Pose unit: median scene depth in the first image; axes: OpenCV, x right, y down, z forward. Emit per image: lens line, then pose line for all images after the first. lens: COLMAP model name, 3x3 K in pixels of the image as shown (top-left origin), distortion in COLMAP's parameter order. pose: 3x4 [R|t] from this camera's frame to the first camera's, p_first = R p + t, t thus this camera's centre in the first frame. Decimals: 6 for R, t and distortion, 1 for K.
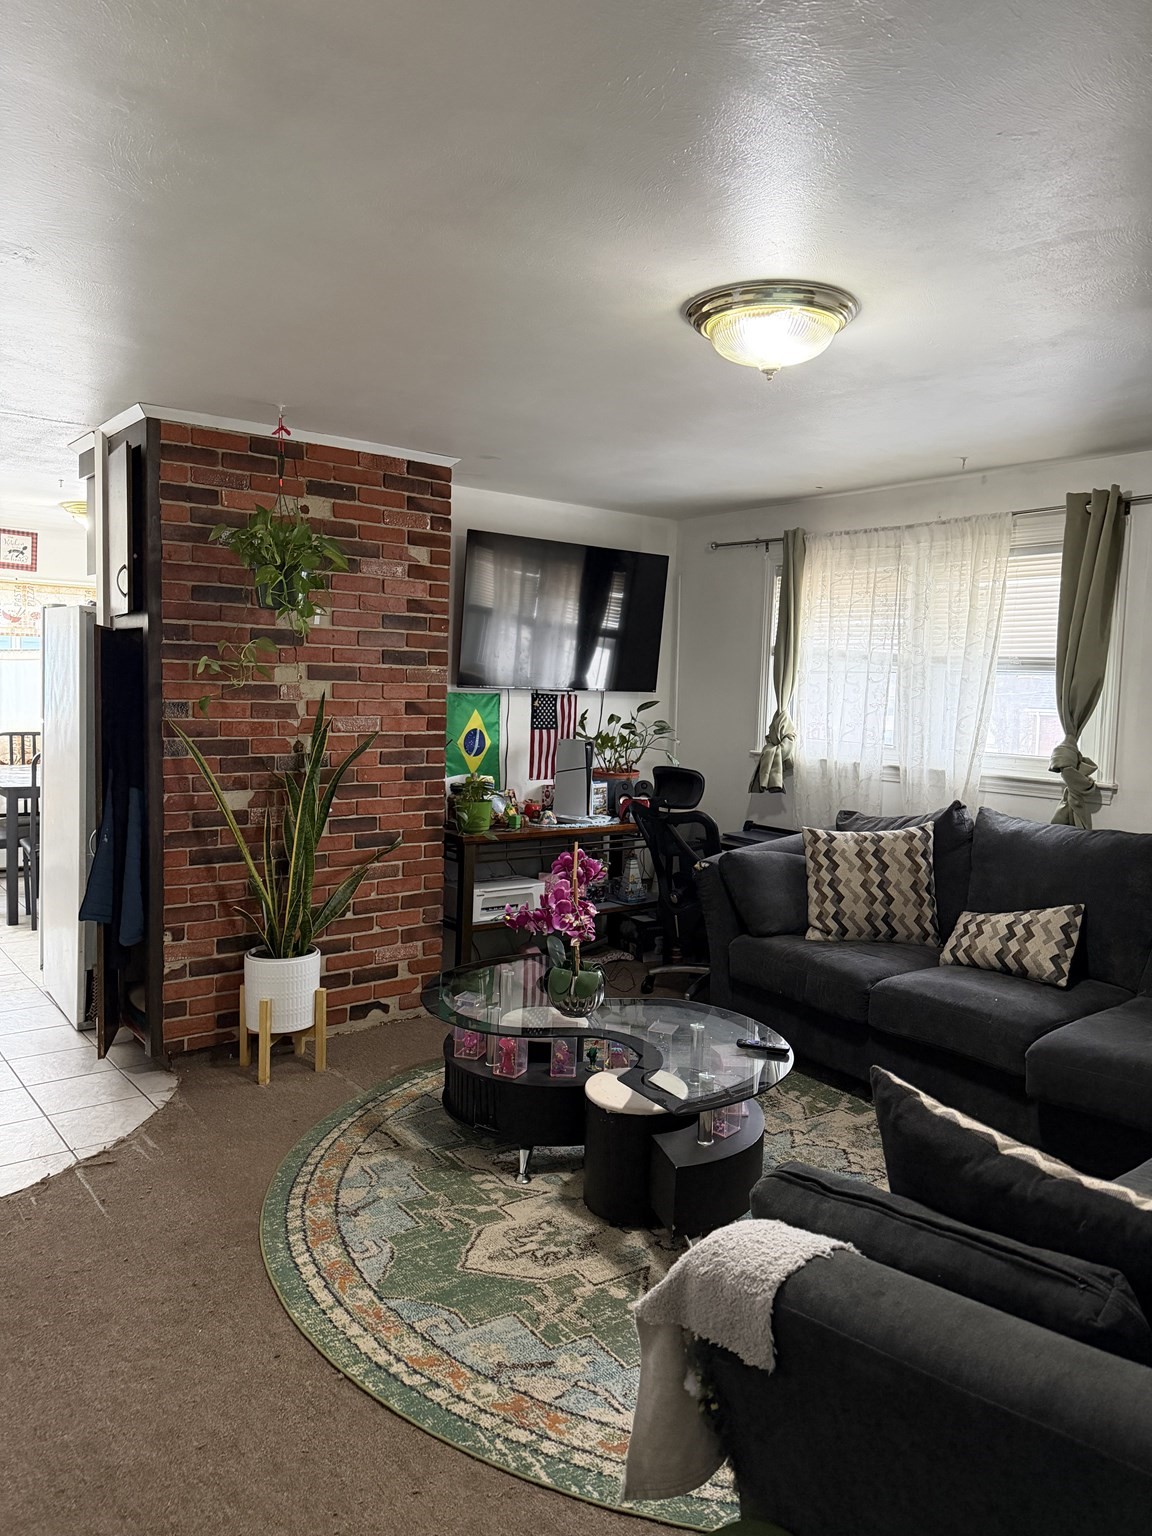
lens RADIAL K [[1087.6, 0, 564.9], [0, 1087.6, 763.8], [0, 0, 1]] dist [0.041600, -0.033039]
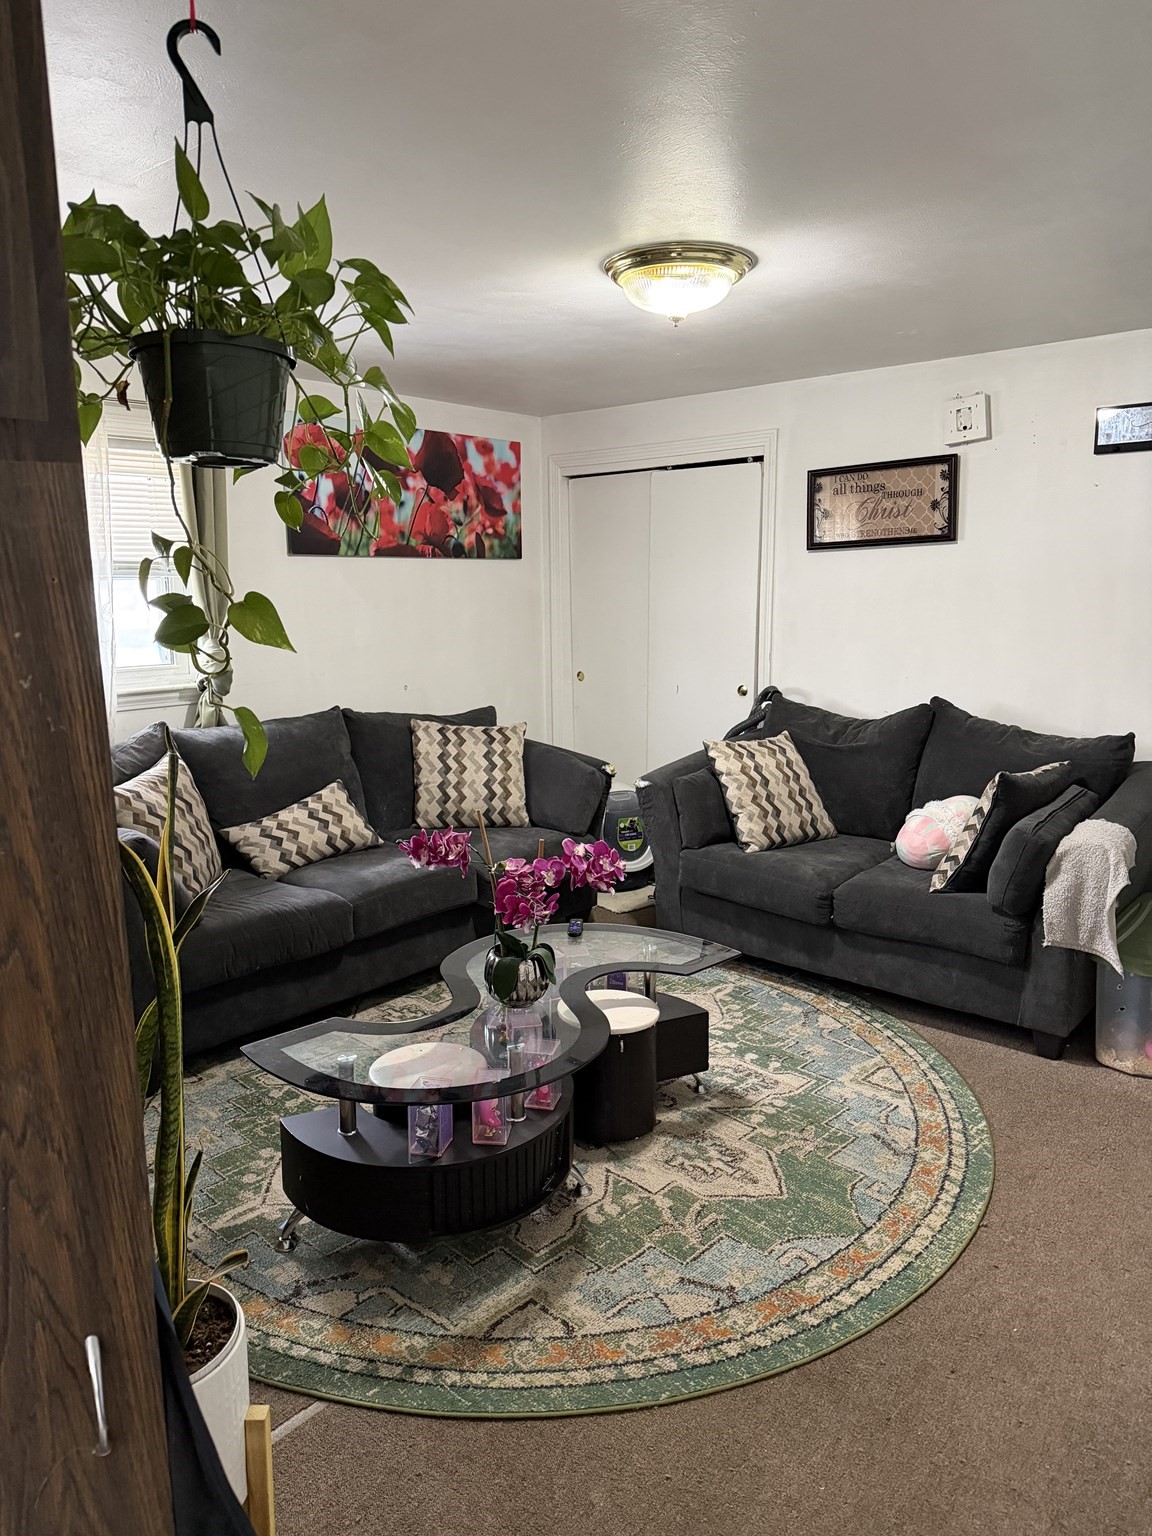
lens RADIAL K [[1087.6, 0, 563.7], [0, 1087.6, 766.8], [0, 0, 1]] dist [0.041600, -0.033039]
pose [[-0.200090, -0.201942, 0.958741, -0.892409], [0.084069, 0.971381, 0.222150, -0.158455], [-0.976164, 0.125050, -0.177386, 1.252944]]
